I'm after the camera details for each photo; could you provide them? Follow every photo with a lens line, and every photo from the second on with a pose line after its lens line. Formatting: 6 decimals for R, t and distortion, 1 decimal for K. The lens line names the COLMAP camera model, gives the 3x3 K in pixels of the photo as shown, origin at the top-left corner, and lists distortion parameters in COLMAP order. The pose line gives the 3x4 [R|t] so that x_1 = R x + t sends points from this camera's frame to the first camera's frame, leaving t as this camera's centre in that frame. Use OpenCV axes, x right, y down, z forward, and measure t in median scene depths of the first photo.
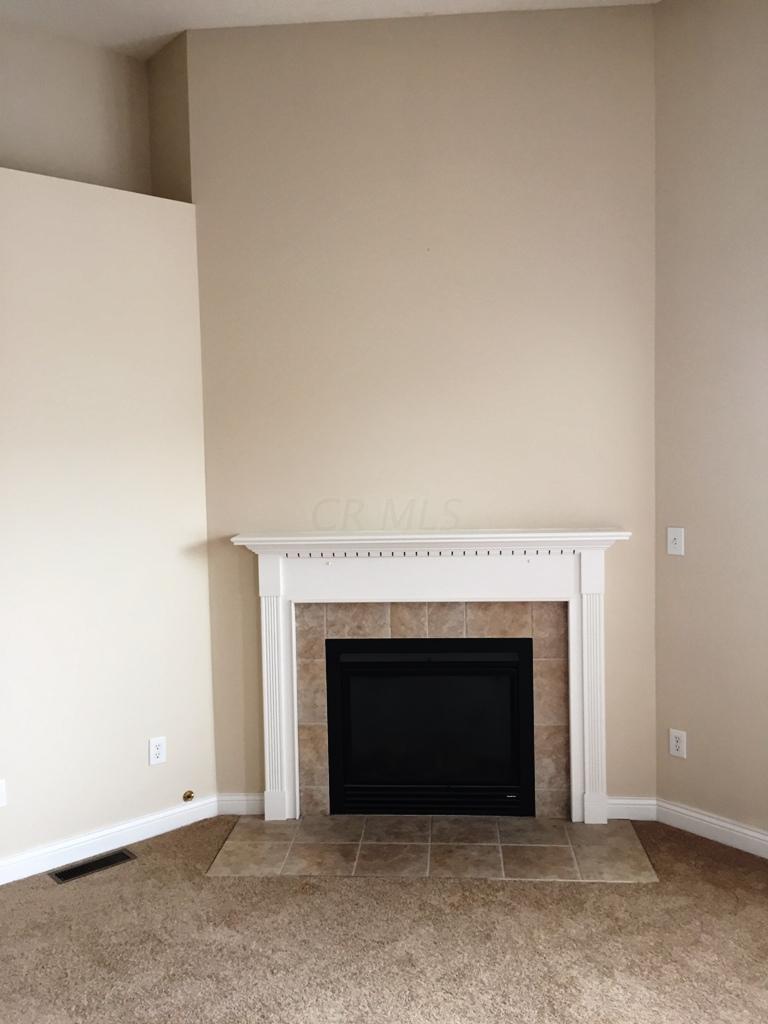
lens RADIAL K [[870.8, 0, 382.0], [0, 870.8, 513.8], [0, 0, 1]] dist [0.063539, -0.075041]
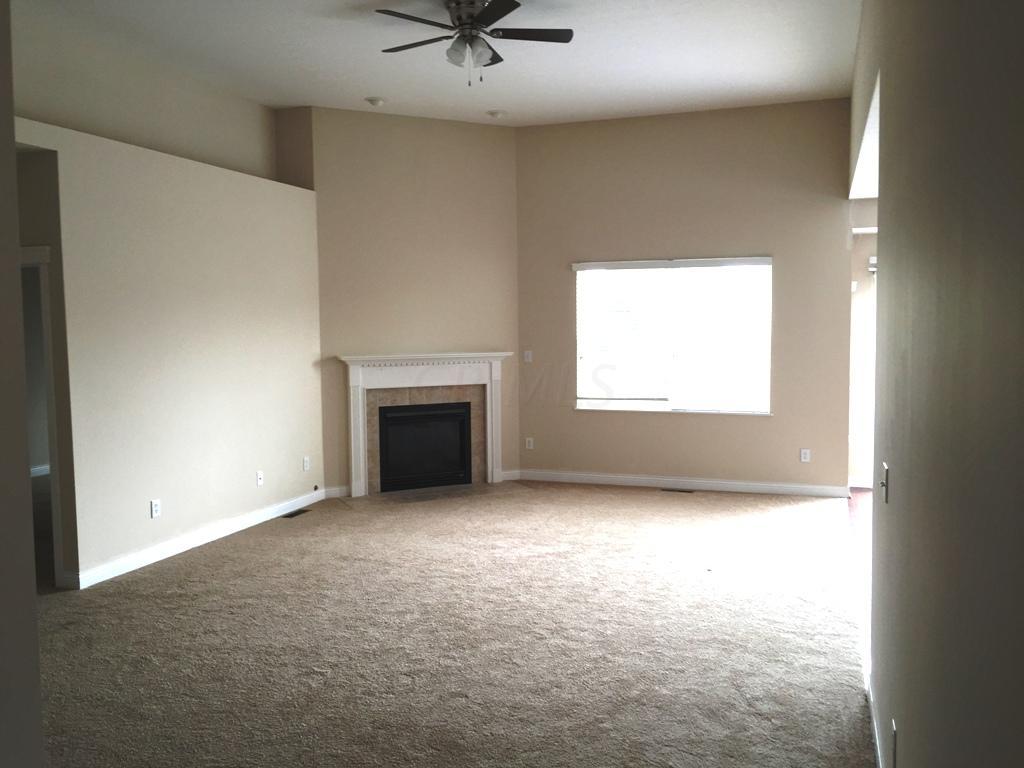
lens RADIAL K [[870.8, 0, 513.1], [0, 870.8, 383.6], [0, 0, 1]] dist [0.063539, -0.075041]
pose [[0.863522, -0.024654, 0.503708, -0.829299], [0.021938, 0.999695, 0.011323, 0.073977], [-0.503834, 0.001273, 0.863800, -0.934558]]
